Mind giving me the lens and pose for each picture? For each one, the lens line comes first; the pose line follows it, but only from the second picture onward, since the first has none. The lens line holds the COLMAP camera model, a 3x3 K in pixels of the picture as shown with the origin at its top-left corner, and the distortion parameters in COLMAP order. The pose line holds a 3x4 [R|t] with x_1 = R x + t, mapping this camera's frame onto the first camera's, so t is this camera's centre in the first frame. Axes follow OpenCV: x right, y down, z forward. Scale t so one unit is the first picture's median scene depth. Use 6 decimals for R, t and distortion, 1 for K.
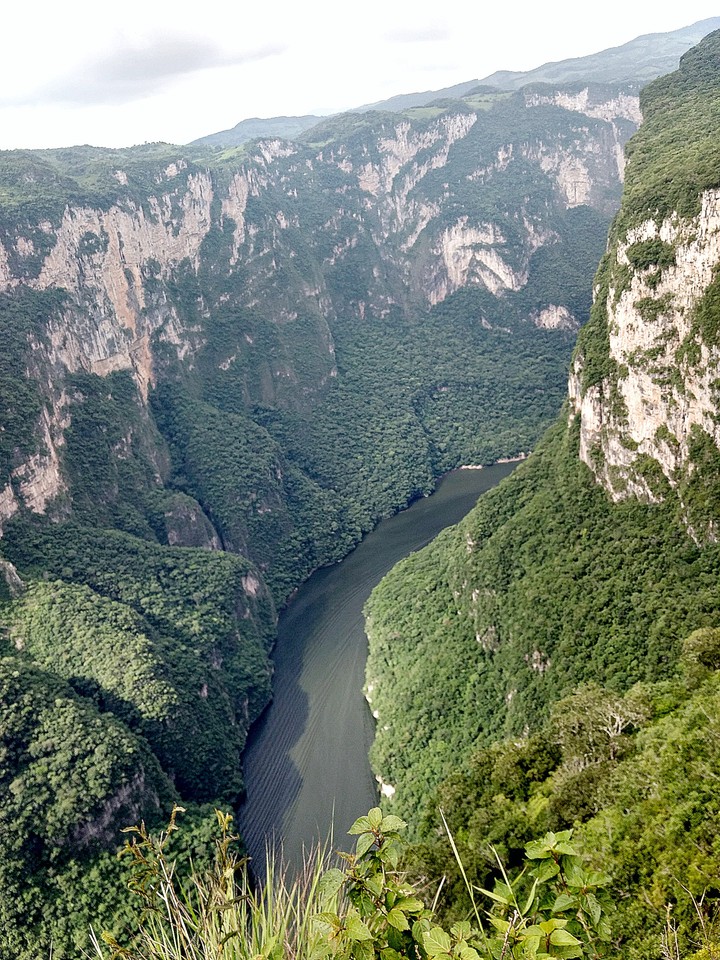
lens RADIAL K [[777.3, 0, 359.5], [0, 777.3, 480.2], [0, 0, 1]] dist [0.045213, 0.003049]
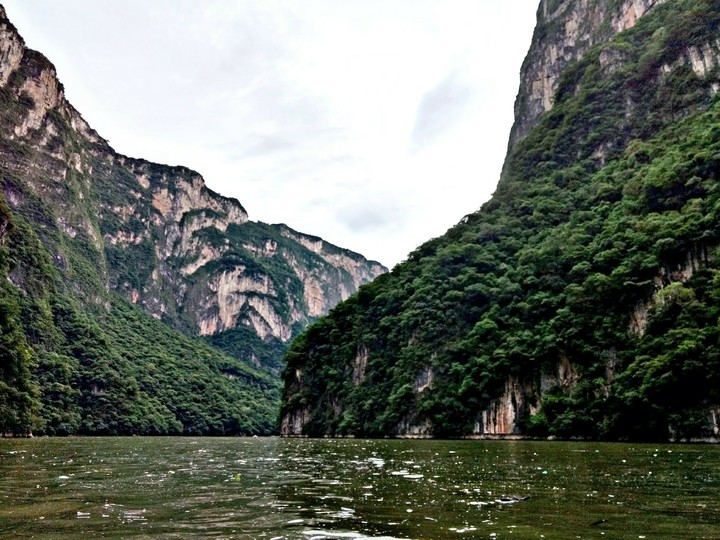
lens RADIAL K [[583.0, 0, 359.6], [0, 583.0, 269.4], [0, 0, 1]] dist [0.045213, 0.003049]
pose [[0.865945, 0.267470, 0.422610, -0.061942], [0.077849, 0.762603, -0.642165, 0.187501], [-0.494044, 0.588979, 0.639550, 0.409988]]
